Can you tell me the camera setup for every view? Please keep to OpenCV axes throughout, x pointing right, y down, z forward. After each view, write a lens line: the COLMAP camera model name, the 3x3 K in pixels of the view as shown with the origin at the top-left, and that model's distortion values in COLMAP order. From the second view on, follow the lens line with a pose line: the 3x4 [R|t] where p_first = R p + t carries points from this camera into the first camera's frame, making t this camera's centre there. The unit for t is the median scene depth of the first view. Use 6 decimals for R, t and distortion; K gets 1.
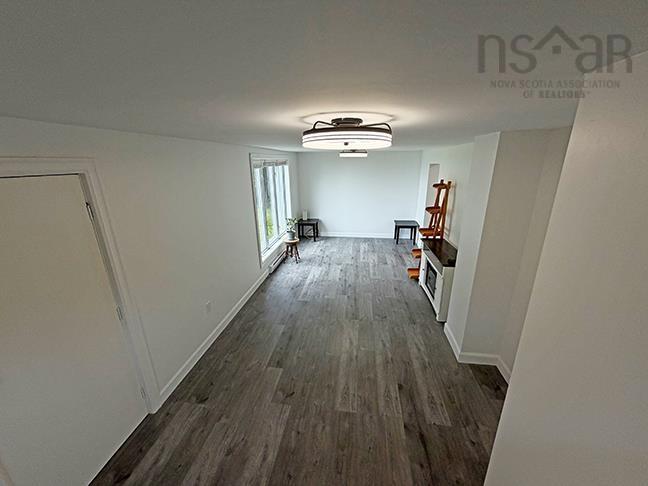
lens RADIAL K [[258.8, 0, 322.0], [0, 258.8, 241.9], [0, 0, 1]] dist [-0.000123, 0.000340]
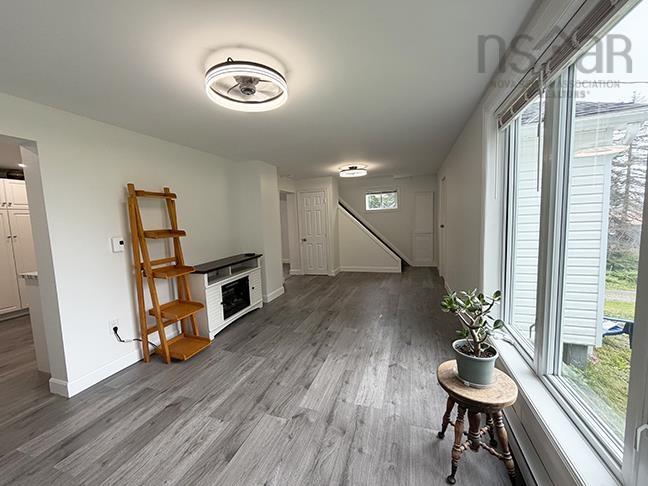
lens RADIAL K [[258.8, 0, 323.8], [0, 258.8, 243.0], [0, 0, 1]] dist [-0.000123, 0.000340]
pose [[-0.982131, 0.036483, 0.184630, -0.035134], [0.105179, 0.919927, 0.377718, -0.270266], [-0.156066, 0.390388, -0.907326, 1.388707]]
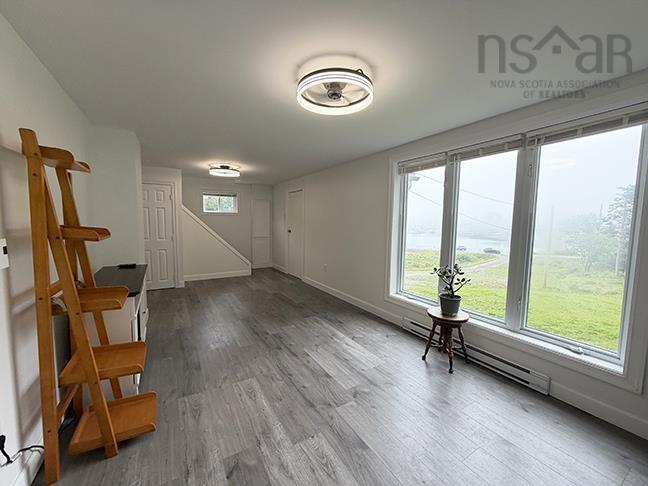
lens RADIAL K [[258.8, 0, 322.5], [0, 258.8, 243.1], [0, 0, 1]] dist [-0.000123, 0.000340]
pose [[-0.774794, 0.055920, -0.629736, 0.376295], [-0.192035, 0.928201, 0.318693, -0.258024], [0.602342, 0.367853, -0.708426, 1.329166]]
